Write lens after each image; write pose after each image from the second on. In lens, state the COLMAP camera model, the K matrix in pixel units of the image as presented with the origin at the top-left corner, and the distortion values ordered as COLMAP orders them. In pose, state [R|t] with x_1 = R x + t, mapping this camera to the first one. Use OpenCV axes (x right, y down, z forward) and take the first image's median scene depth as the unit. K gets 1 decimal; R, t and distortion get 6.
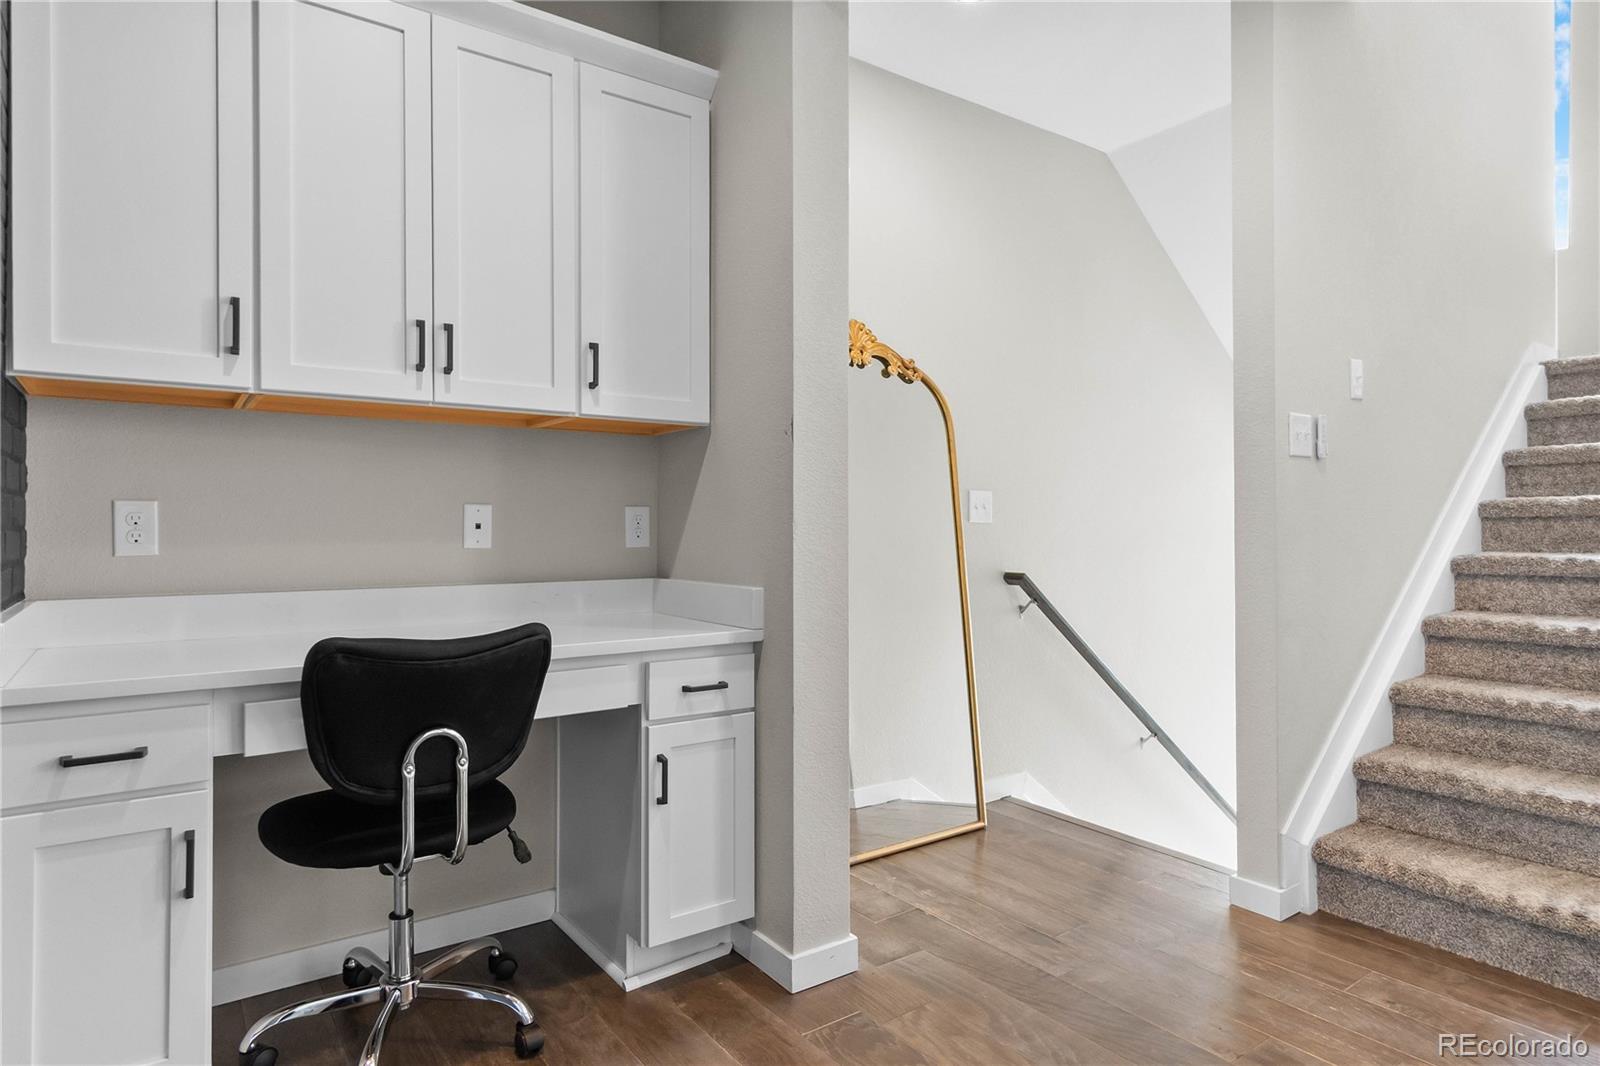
lens RADIAL K [[896.6, 0, 800.4], [0, 896.6, 529.0], [0, 0, 1]] dist [-0.013960, 0.002813]
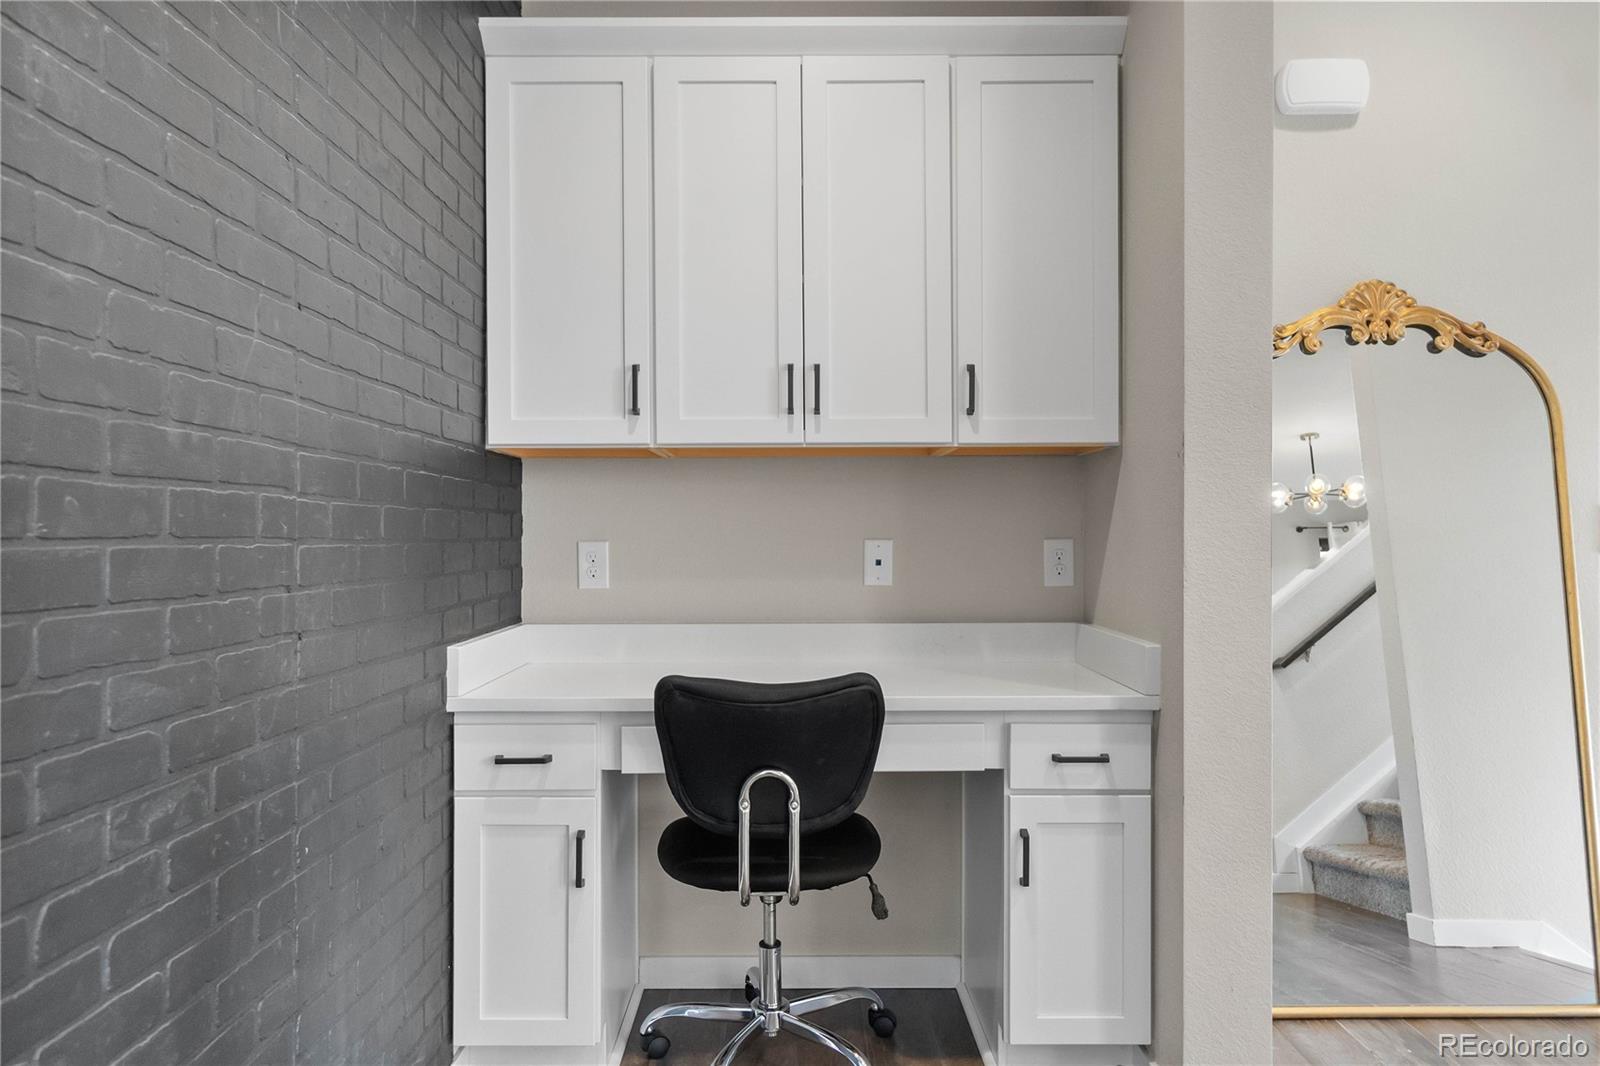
lens RADIAL K [[1056.0, 0, 795.5], [0, 1056.0, 546.2], [0, 0, 1]] dist [-0.015757, 0.009328]
pose [[0.808937, 0.003309, -0.587887, 0.272053], [0.002253, 0.999959, 0.008728, -0.036052], [0.587892, -0.008384, 0.808896, 0.032747]]
